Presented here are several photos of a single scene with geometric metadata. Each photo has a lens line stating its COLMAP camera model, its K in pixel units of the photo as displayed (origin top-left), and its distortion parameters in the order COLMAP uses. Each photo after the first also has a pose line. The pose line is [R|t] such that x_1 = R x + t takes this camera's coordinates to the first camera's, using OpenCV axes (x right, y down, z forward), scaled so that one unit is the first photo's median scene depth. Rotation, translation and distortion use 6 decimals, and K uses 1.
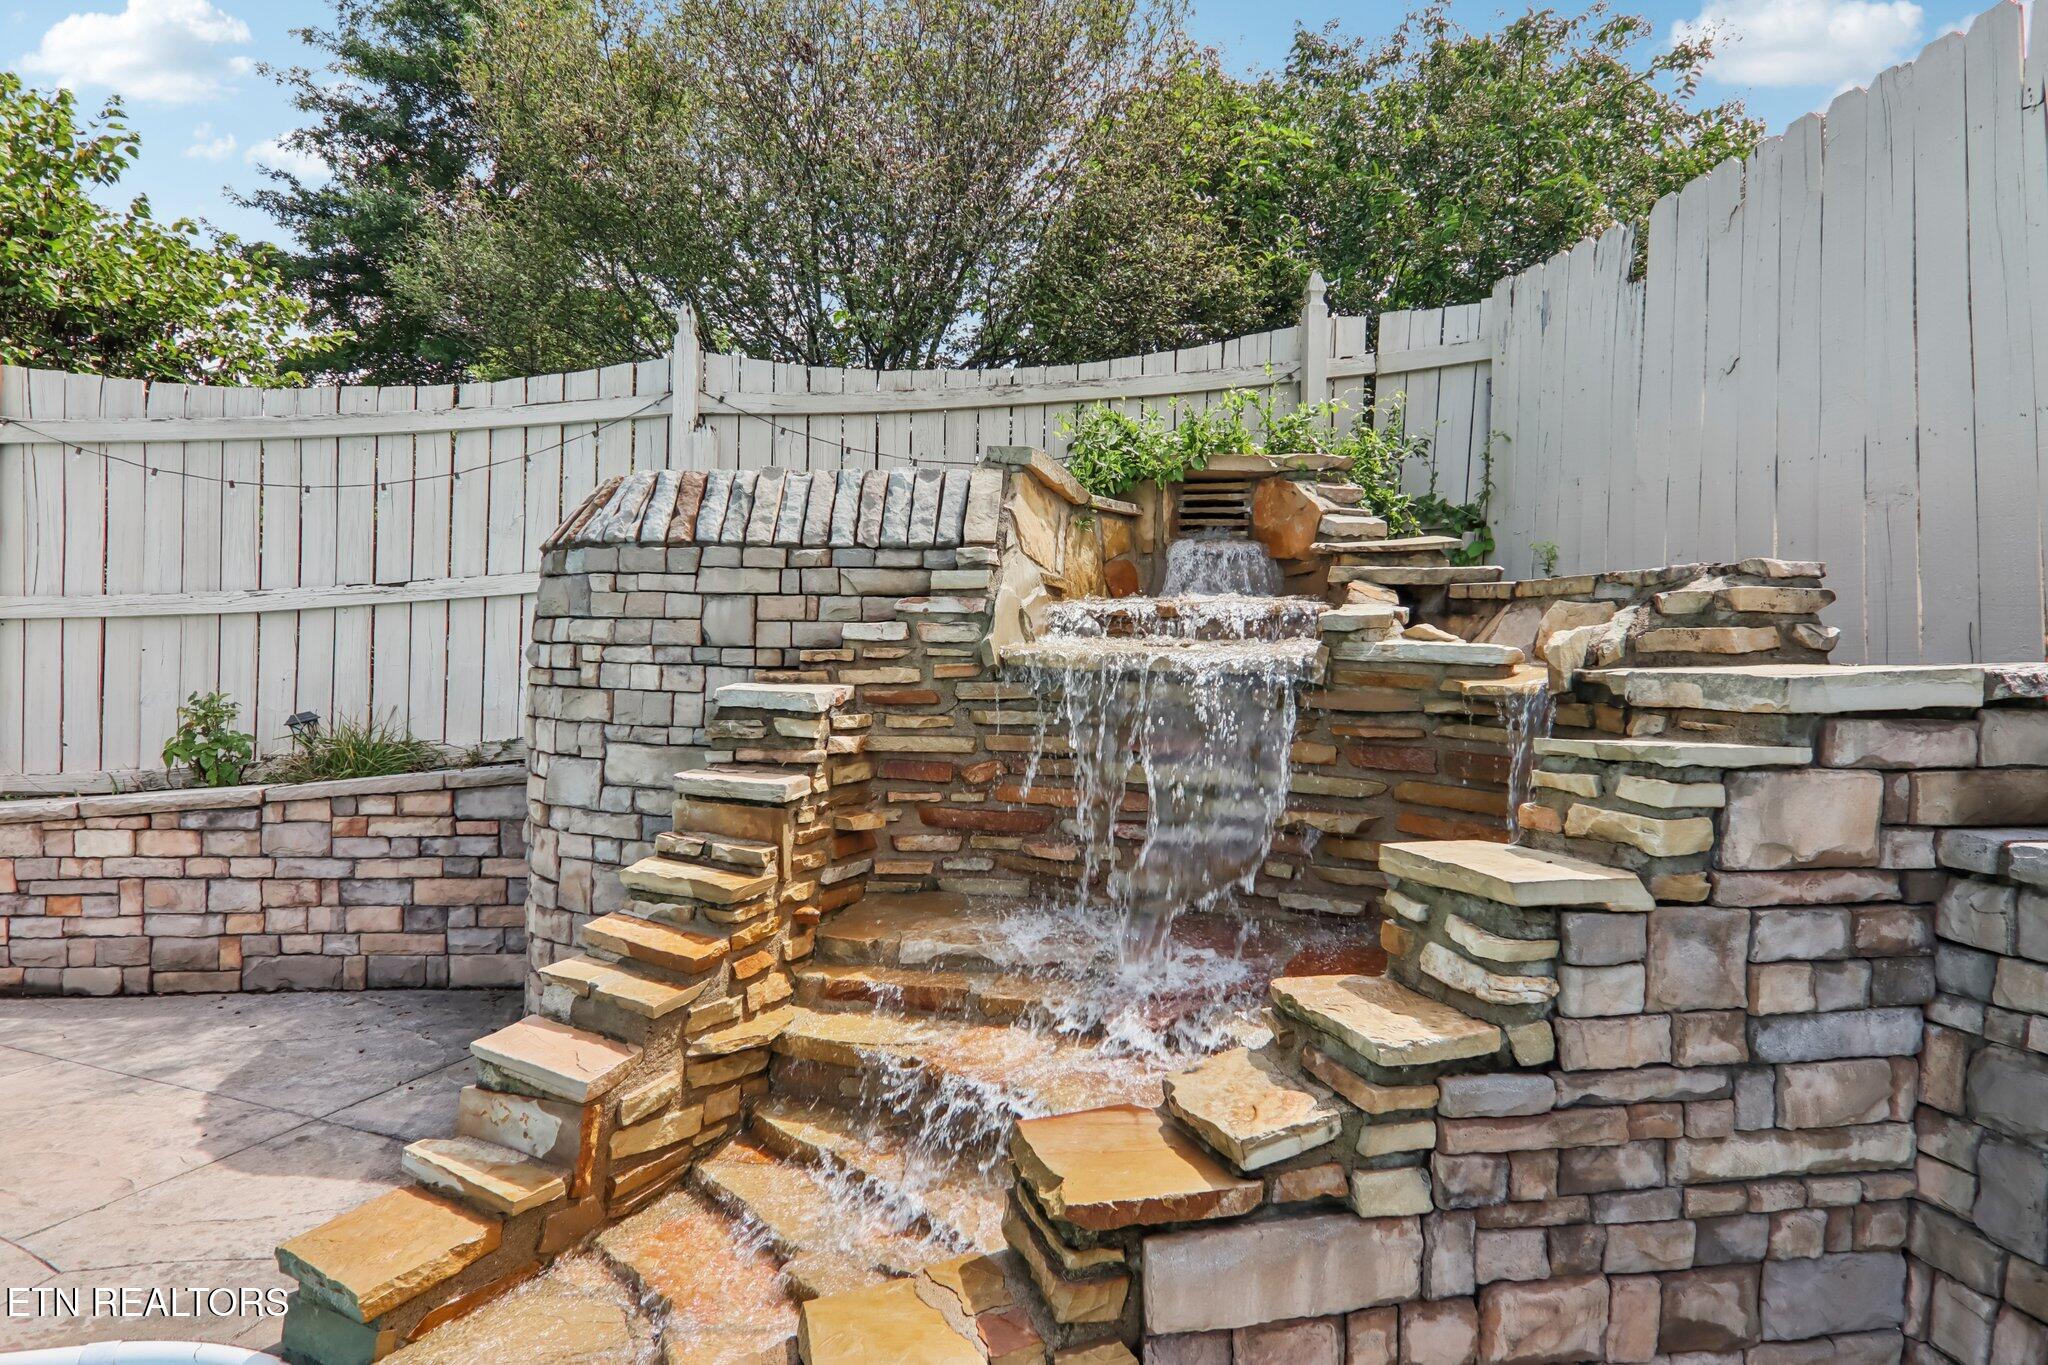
lens RADIAL K [[1120.4, 0, 1023.0], [0, 1120.4, 668.9], [0, 0, 1]] dist [-0.007182, -0.006626]
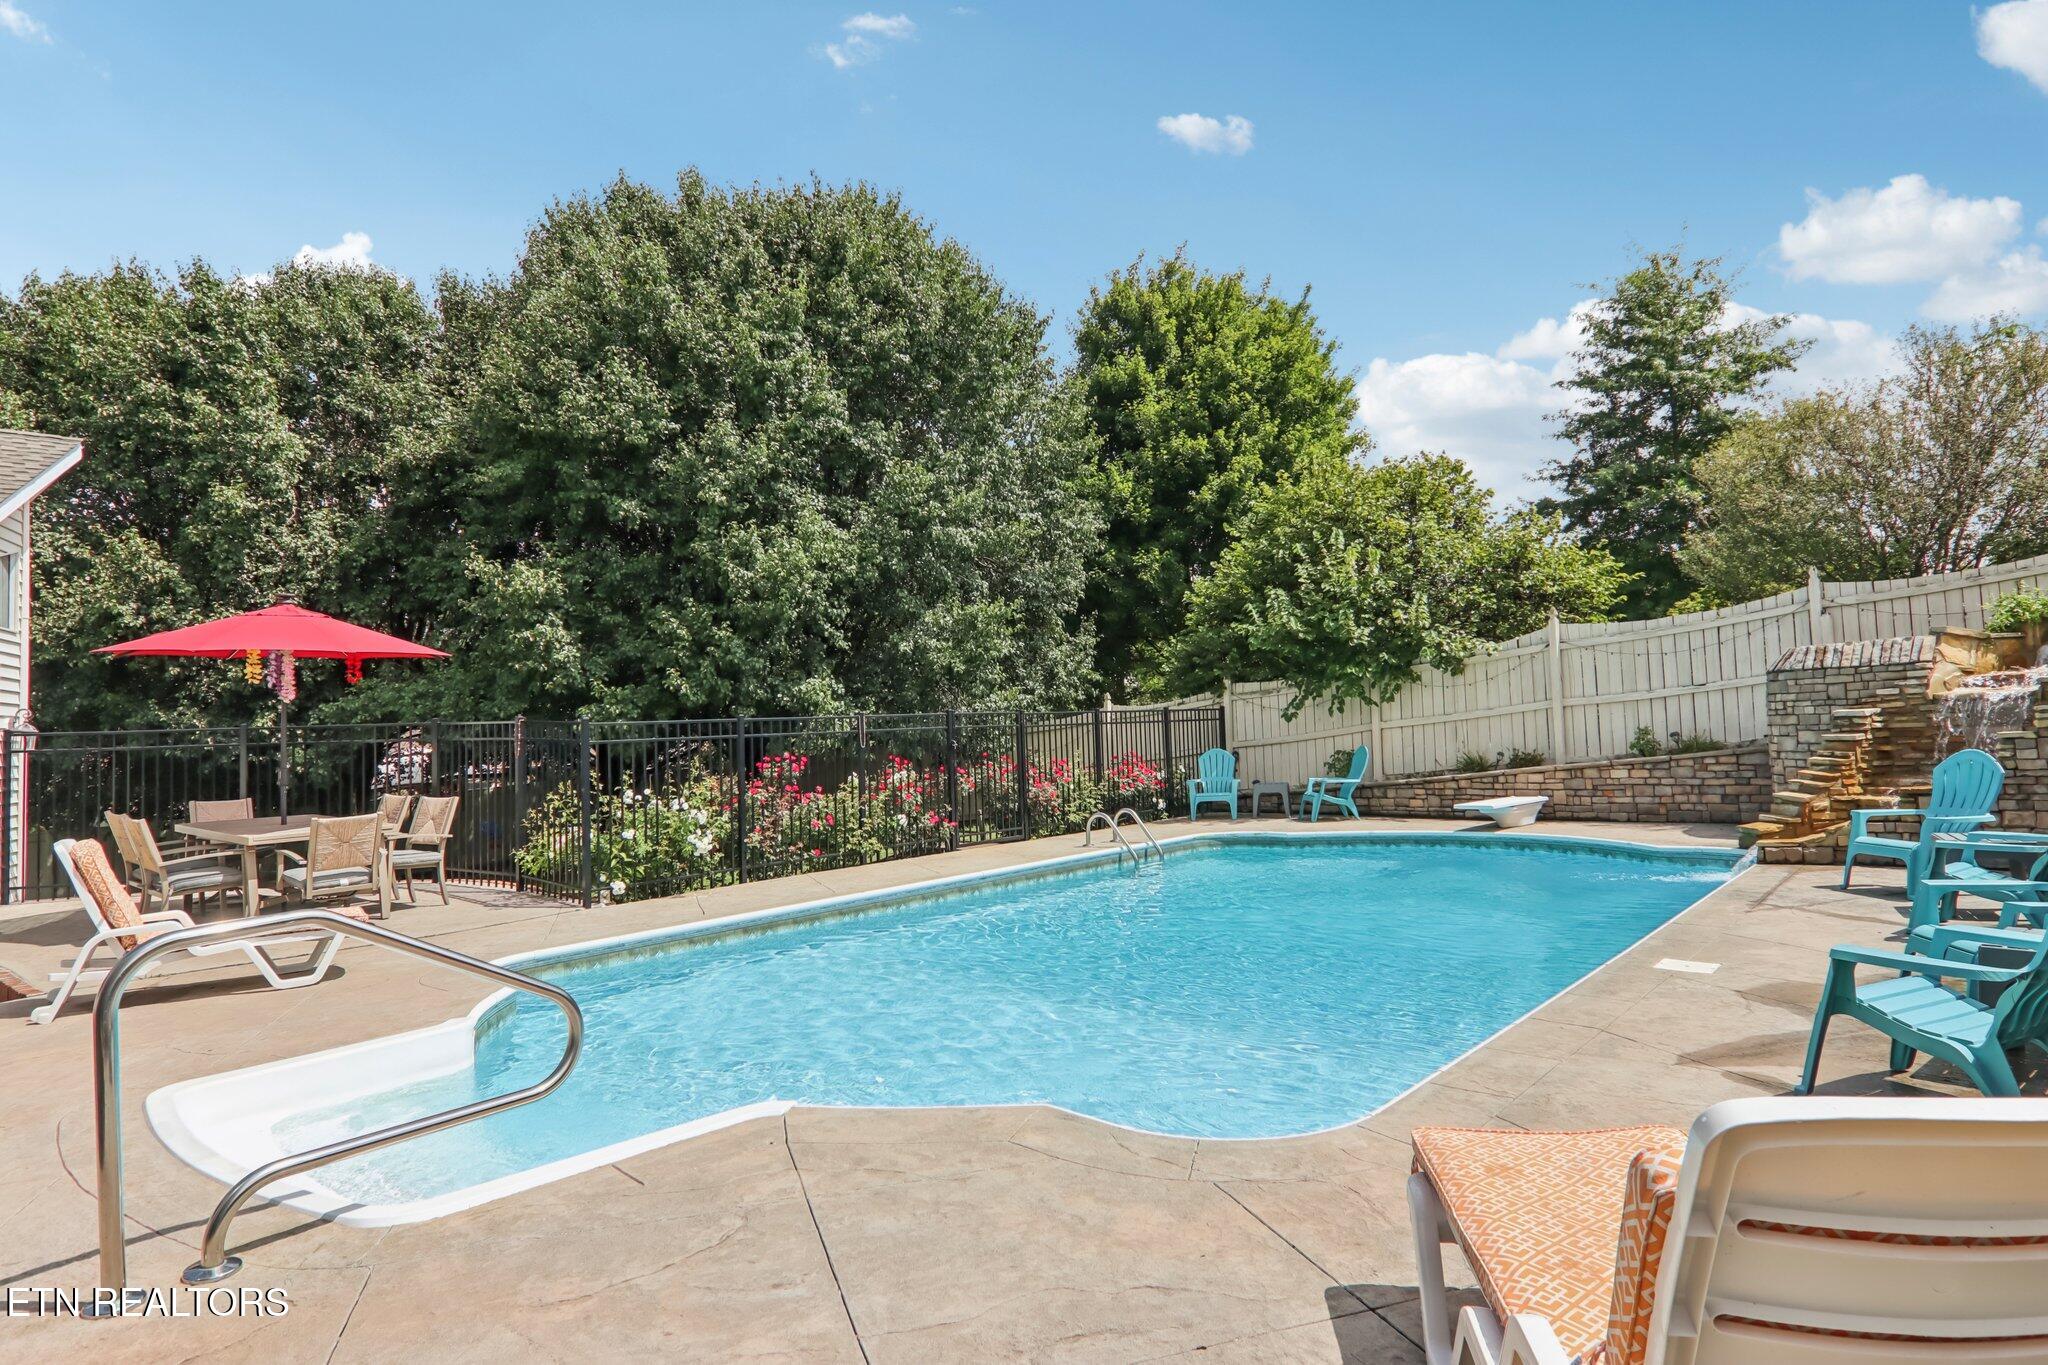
lens RADIAL K [[1120.4, 0, 1026.8], [0, 1120.4, 664.8], [0, 0, 1]] dist [-0.007182, -0.006626]
pose [[0.596526, -0.091629, -0.797346, 0.858745], [0.039388, 0.995607, -0.084945, 0.058488], [0.801626, 0.019266, 0.597515, -2.633310]]
